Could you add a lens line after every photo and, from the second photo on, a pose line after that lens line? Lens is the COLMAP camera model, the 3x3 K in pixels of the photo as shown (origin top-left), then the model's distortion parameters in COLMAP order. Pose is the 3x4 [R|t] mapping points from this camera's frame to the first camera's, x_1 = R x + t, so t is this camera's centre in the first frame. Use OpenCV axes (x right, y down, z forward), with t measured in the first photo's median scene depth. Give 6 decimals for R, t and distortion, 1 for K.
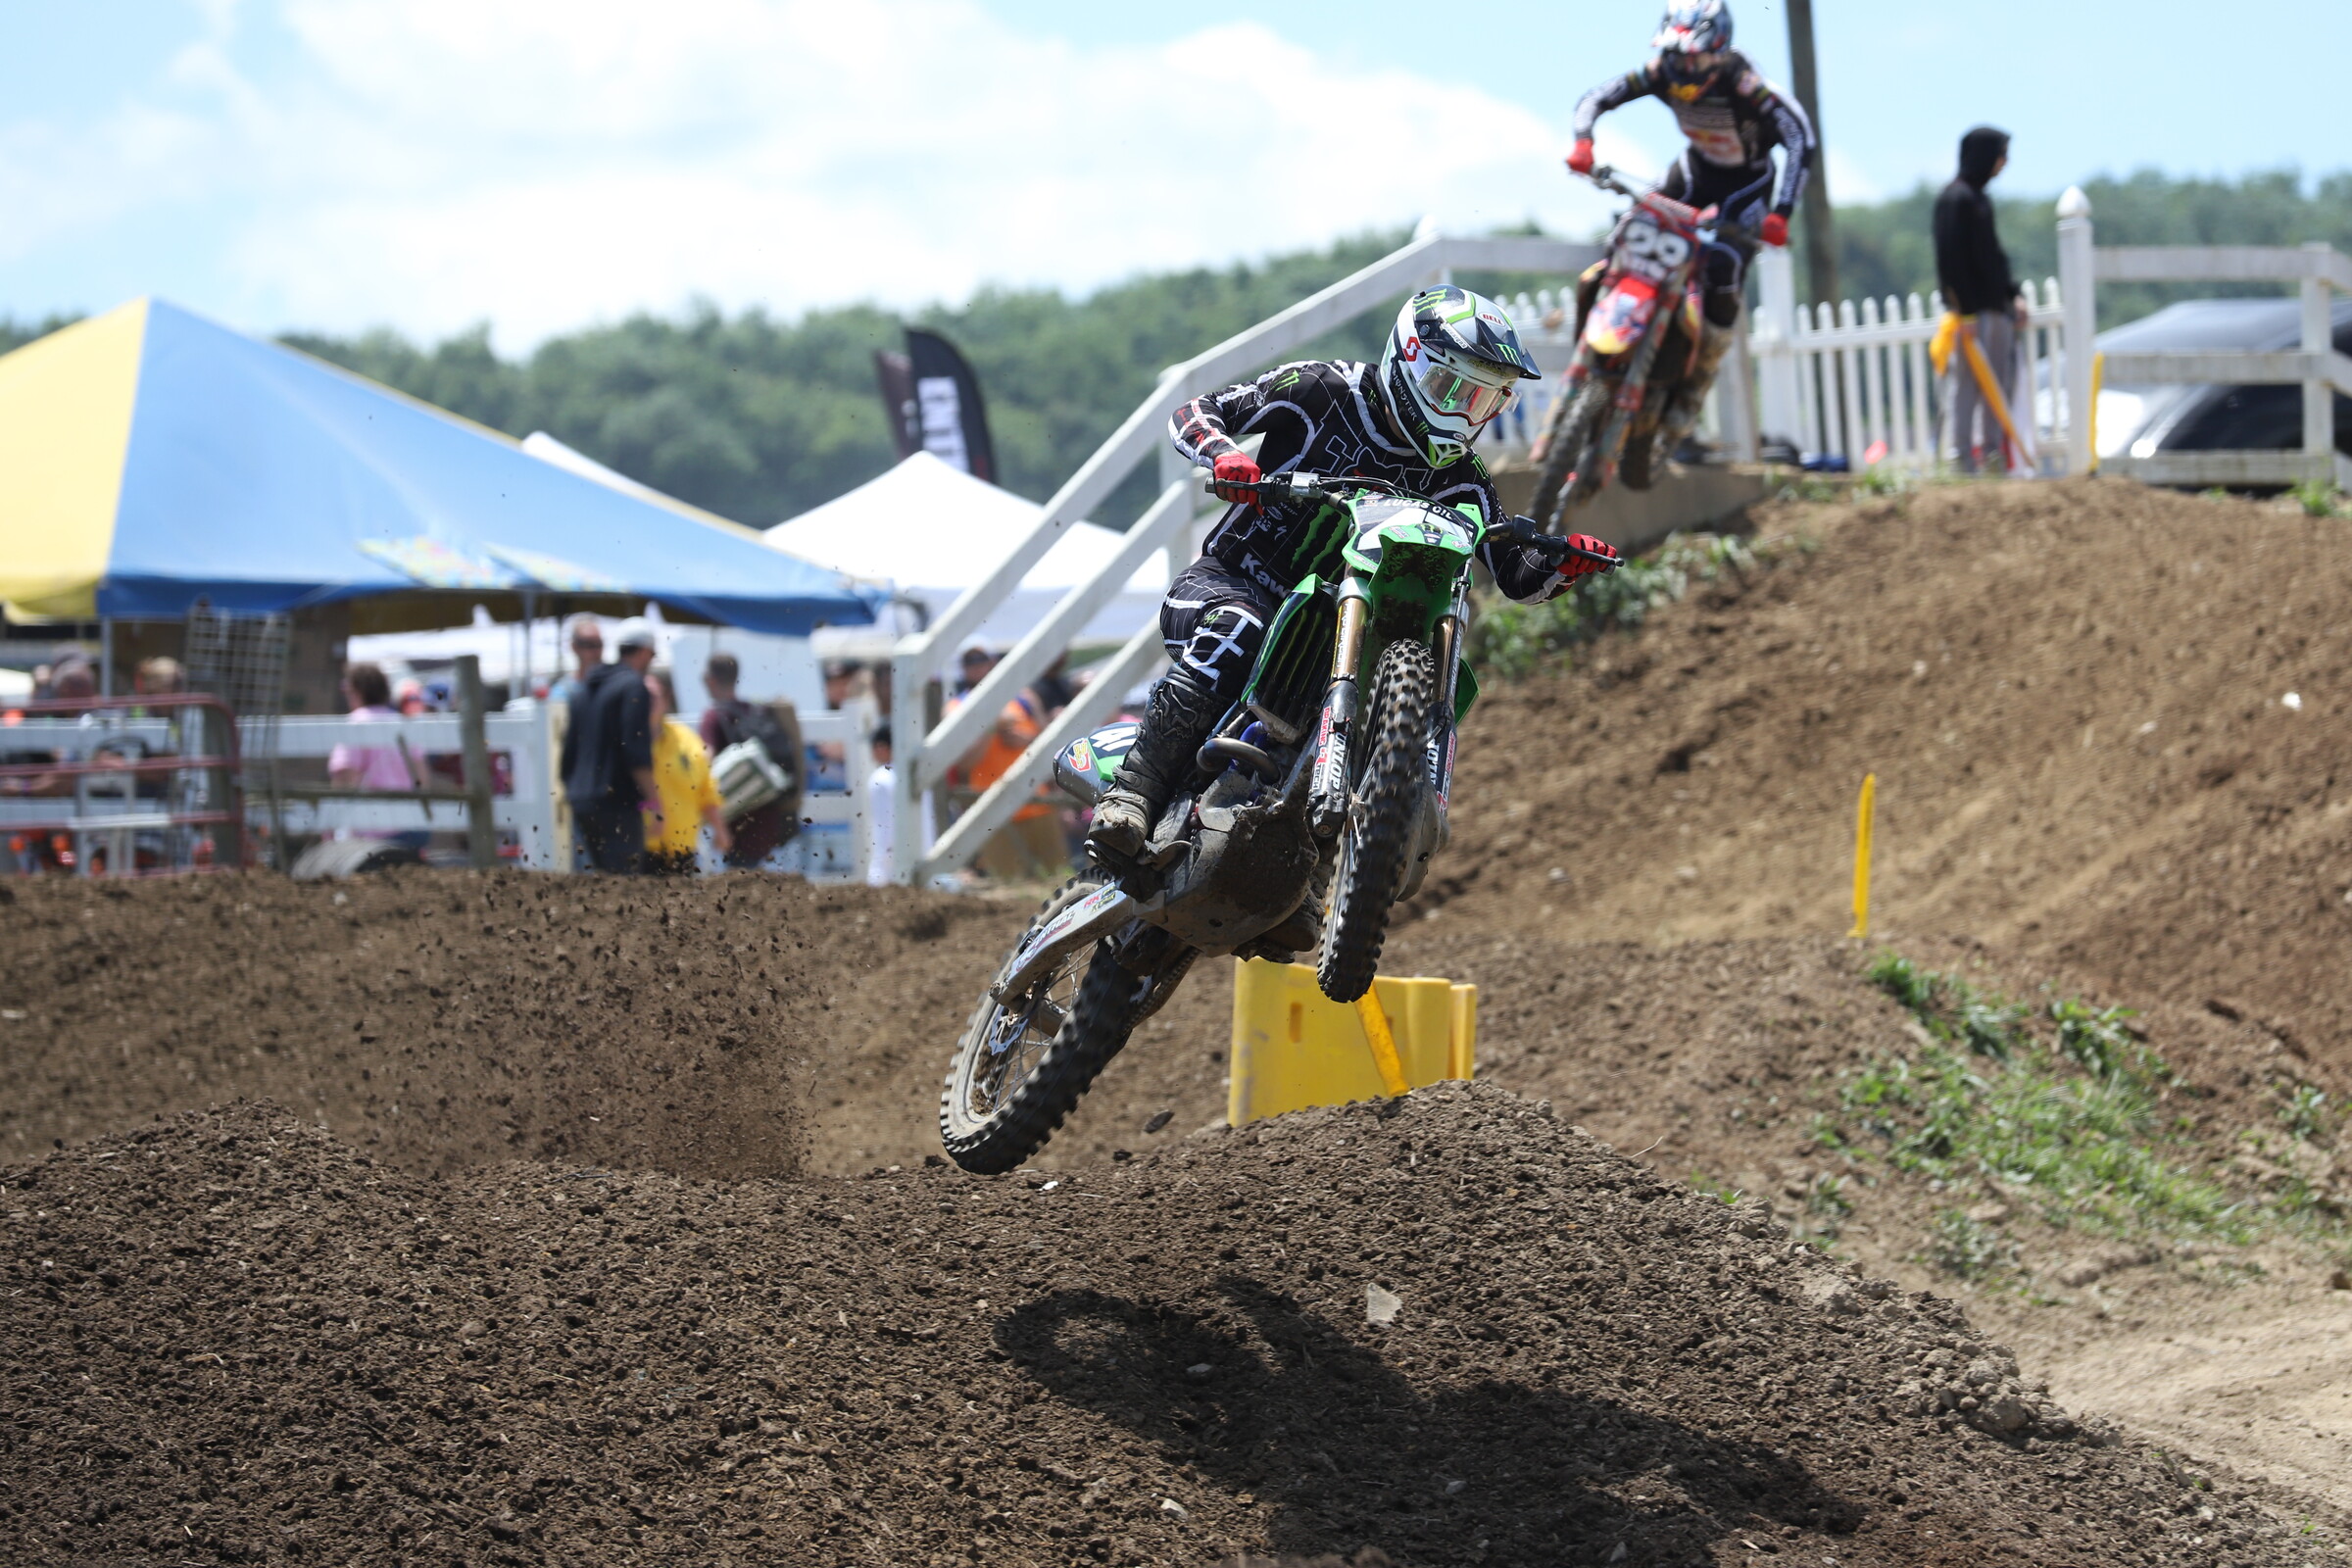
lens RADIAL K [[13843.4, 0, 1176.3], [0, 13843.4, 800.8], [0, 0, 1]] dist [1.442073, 0.000000]
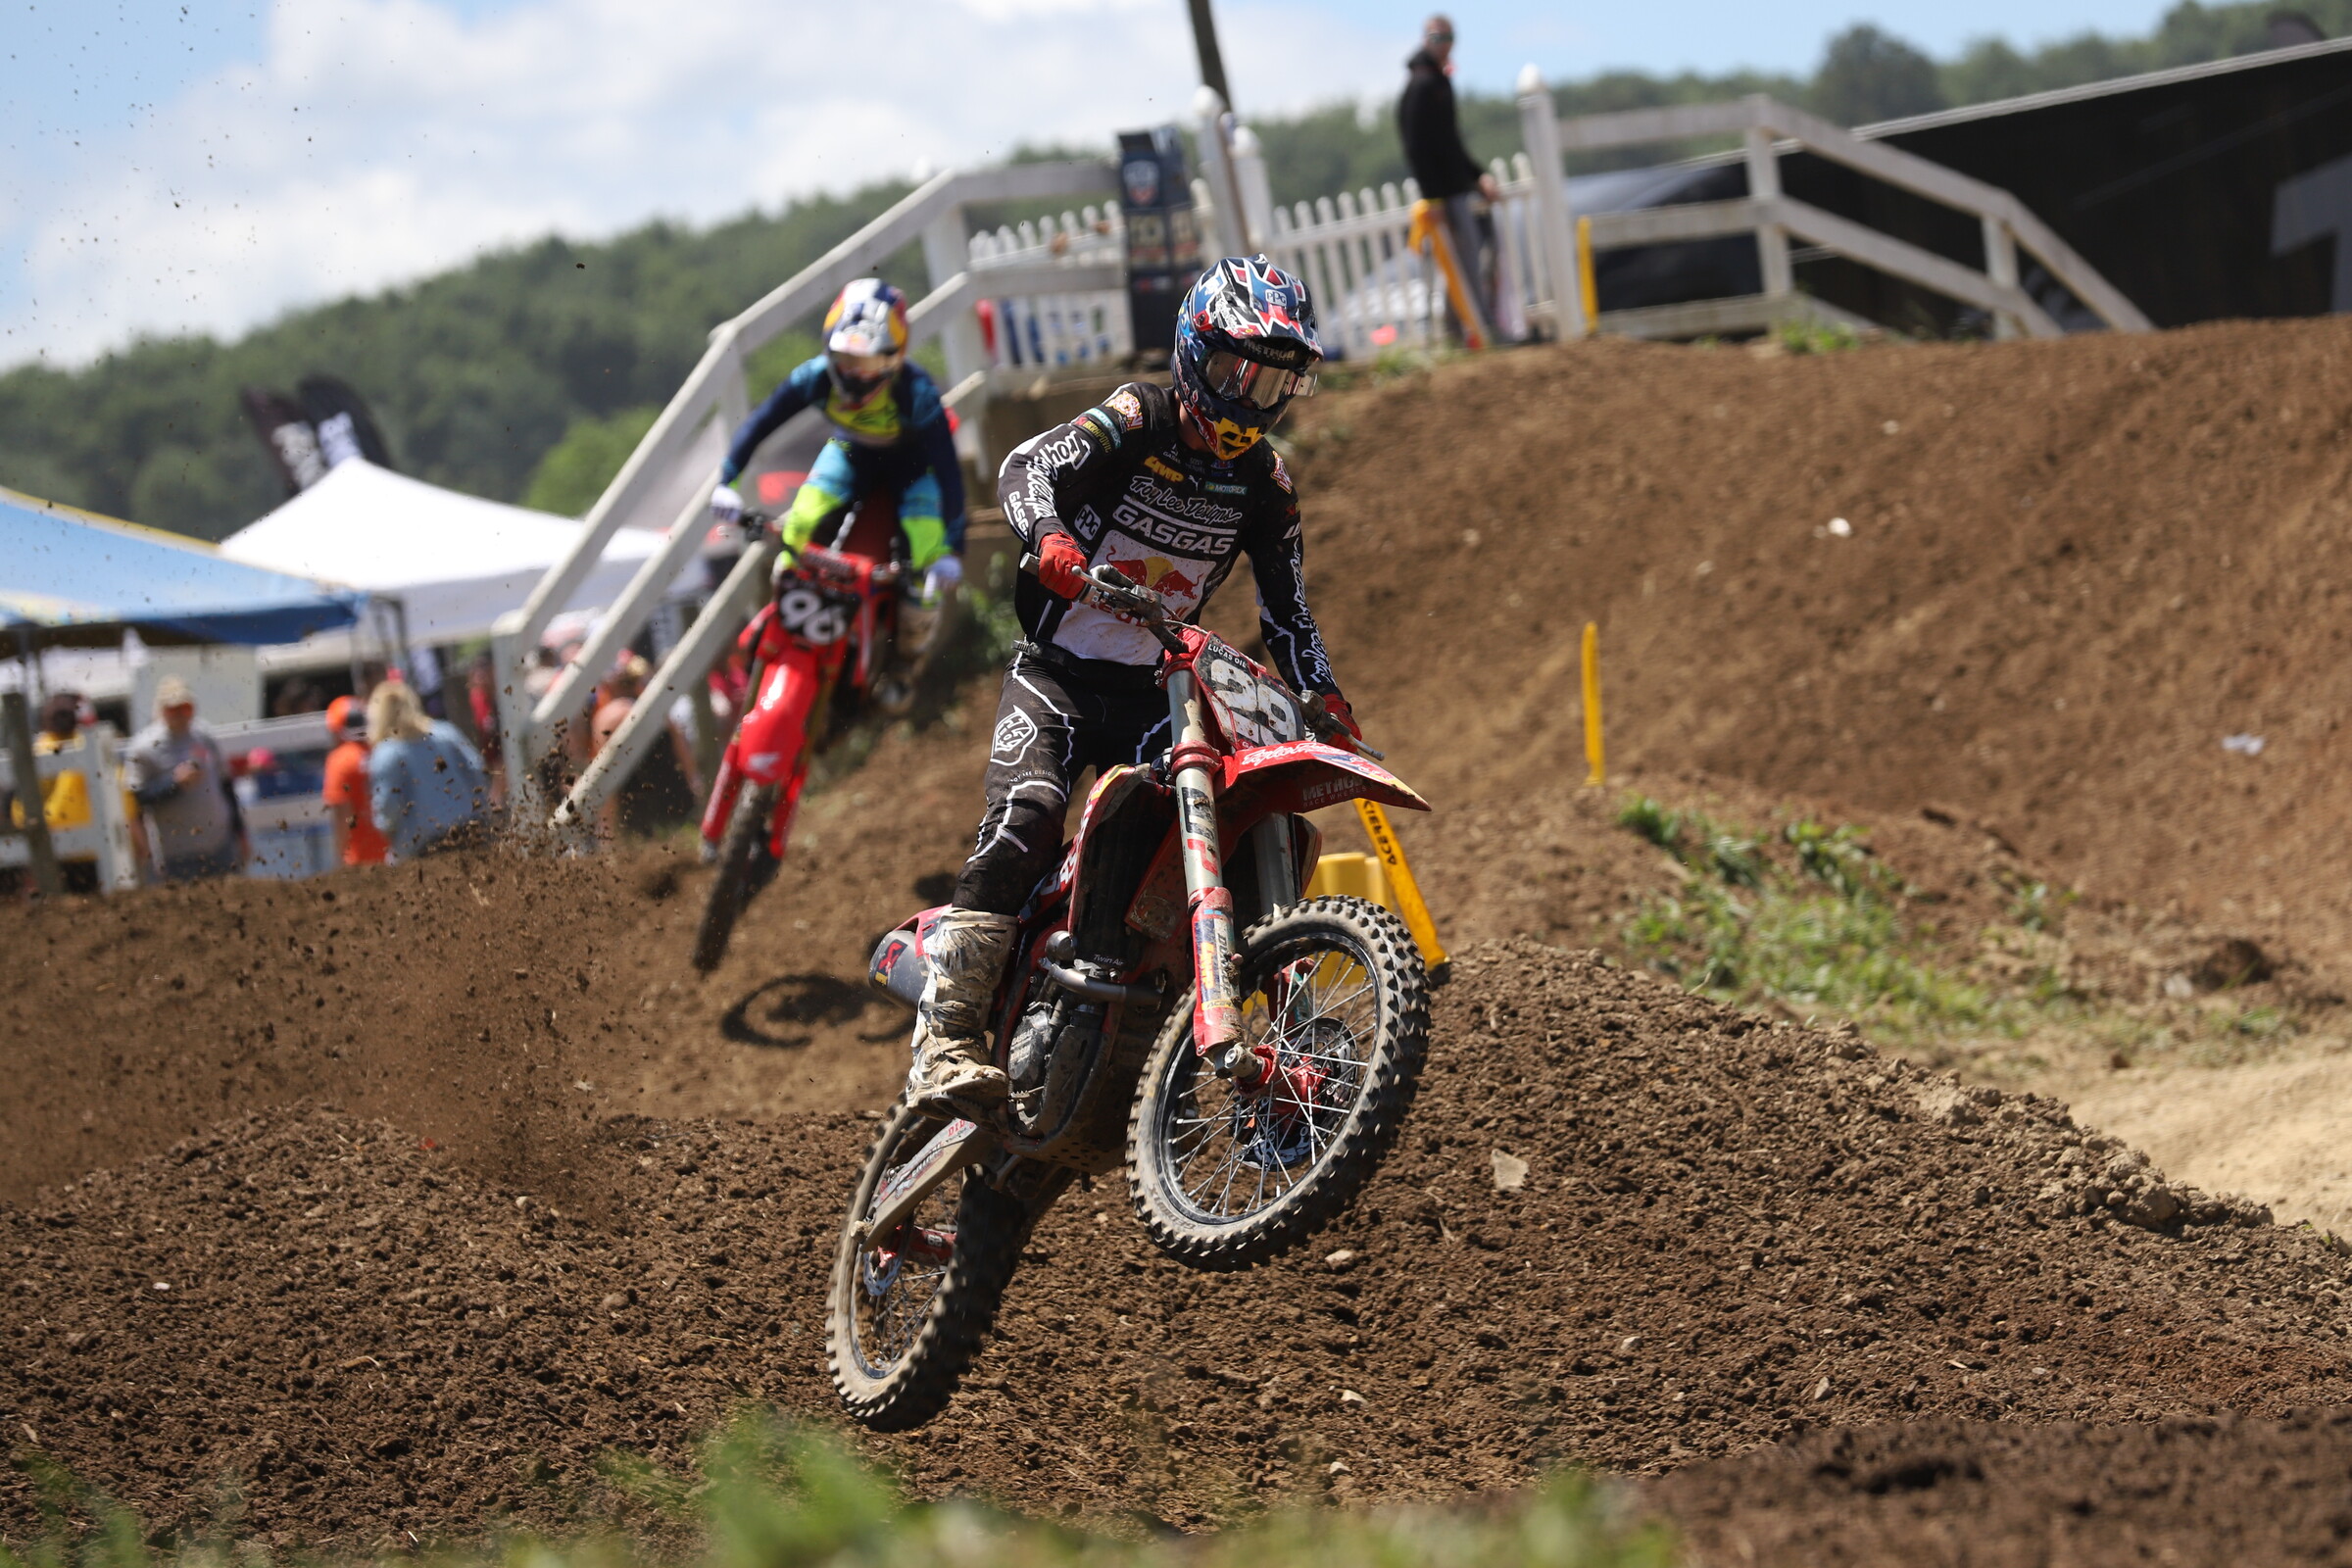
lens RADIAL K [[12745.6, 0, 1174.4], [0, 12745.6, 770.9], [0, 0, 1]] dist [0.987752, 0.000000]
pose [[0.990398, -0.115552, 0.075887, -0.073256], [0.115545, 0.993292, 0.004498, 0.001478], [-0.075898, 0.004314, 0.997106, 0.100881]]
